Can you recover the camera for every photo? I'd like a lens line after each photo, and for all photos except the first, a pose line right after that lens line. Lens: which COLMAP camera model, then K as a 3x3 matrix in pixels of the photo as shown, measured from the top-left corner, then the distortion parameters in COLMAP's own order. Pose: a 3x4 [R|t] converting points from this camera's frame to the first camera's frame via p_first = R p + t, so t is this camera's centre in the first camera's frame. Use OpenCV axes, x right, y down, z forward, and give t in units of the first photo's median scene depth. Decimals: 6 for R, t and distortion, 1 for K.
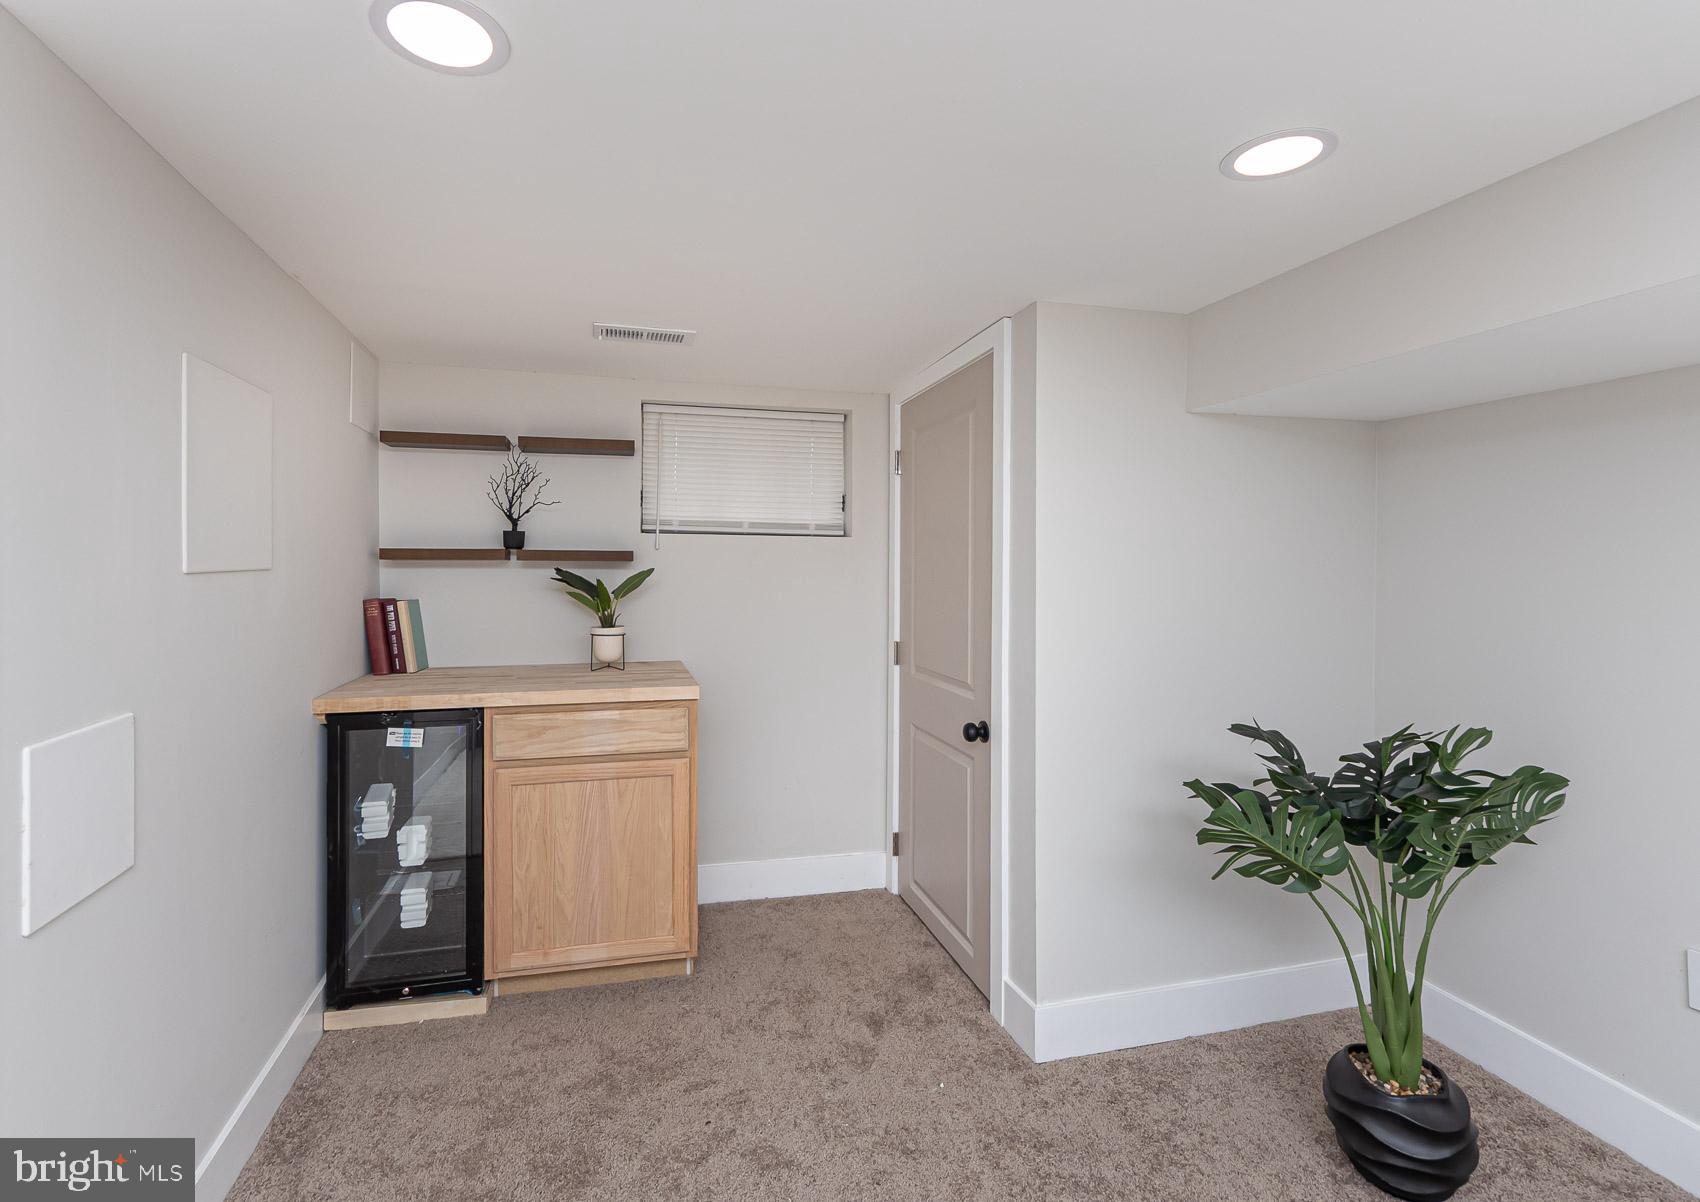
lens RADIAL K [[824.7, 0, 848.8], [0, 824.7, 578.8], [0, 0, 1]] dist [-0.000222, -0.000157]
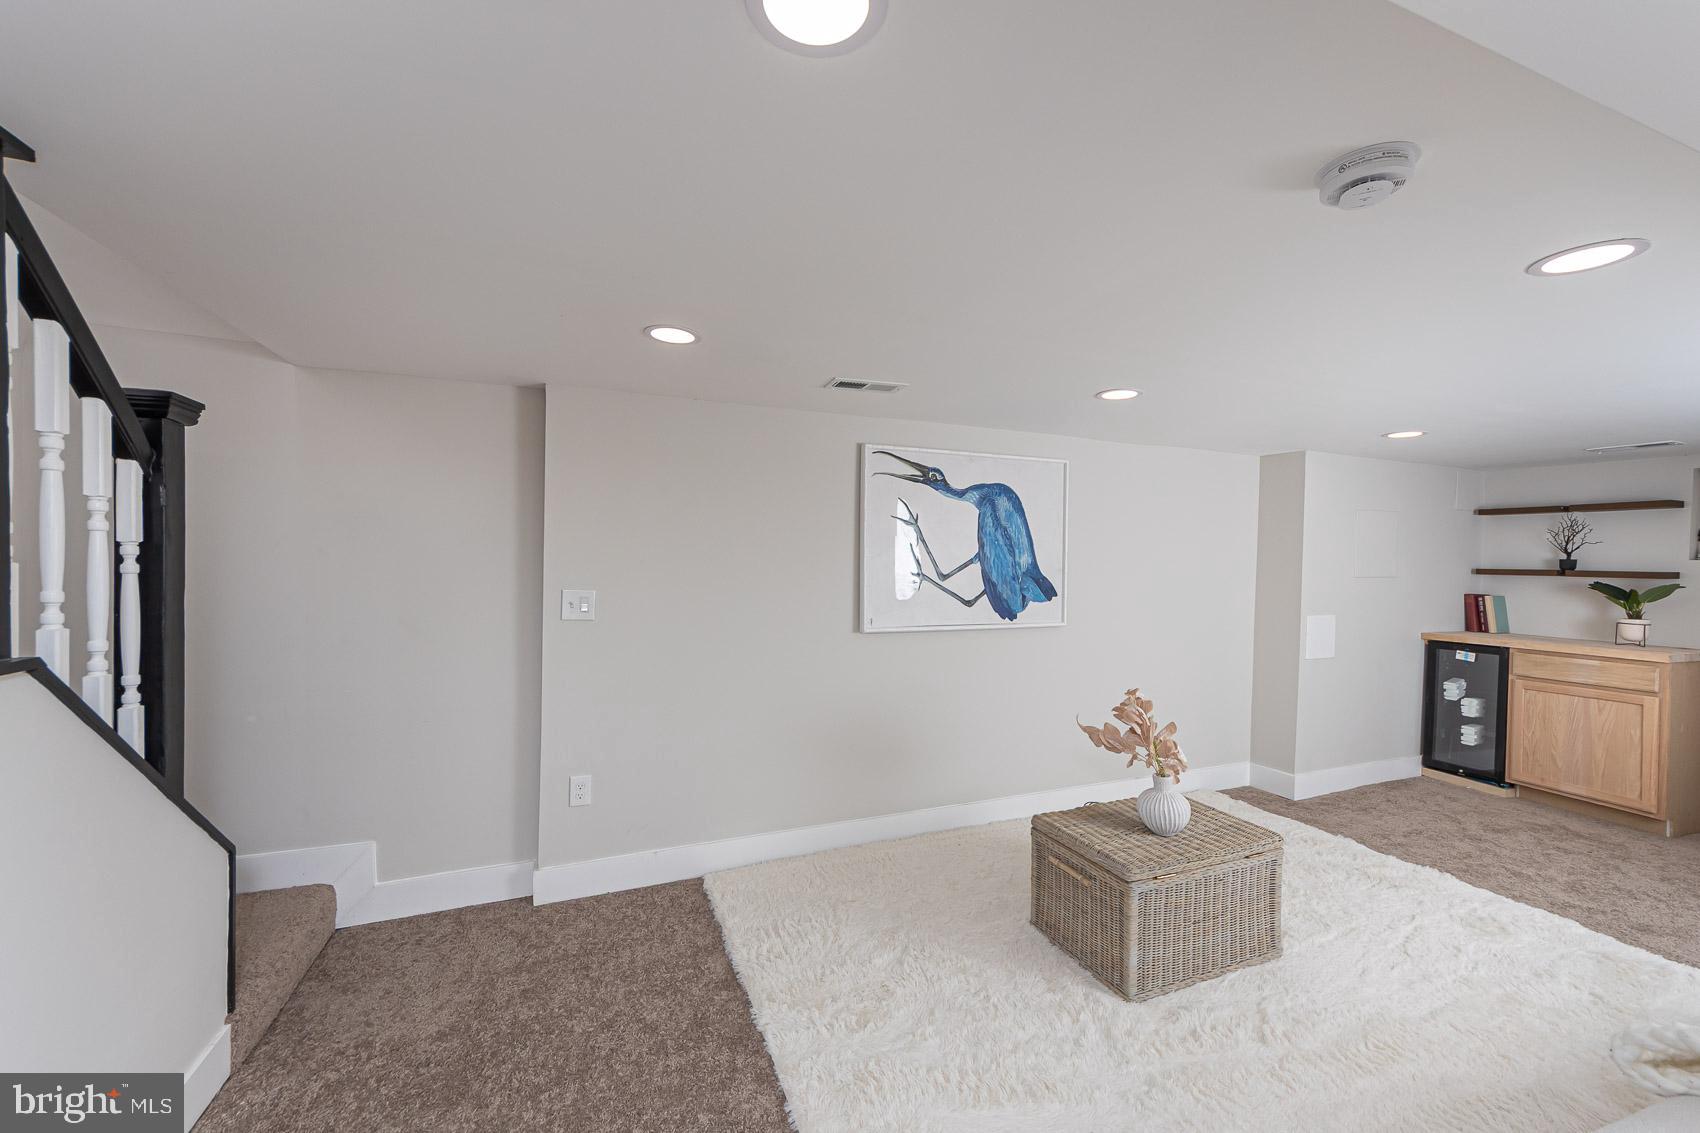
lens RADIAL K [[628.5, 0, 850.0], [0, 628.5, 566.5], [0, 0, 1]] dist [-0.000027, 0.000059]
pose [[0.118020, 0.007117, -0.992986, 0.868547], [-0.033003, 0.999450, 0.003241, 0.003025], [0.992463, 0.032389, 0.118190, -0.777105]]
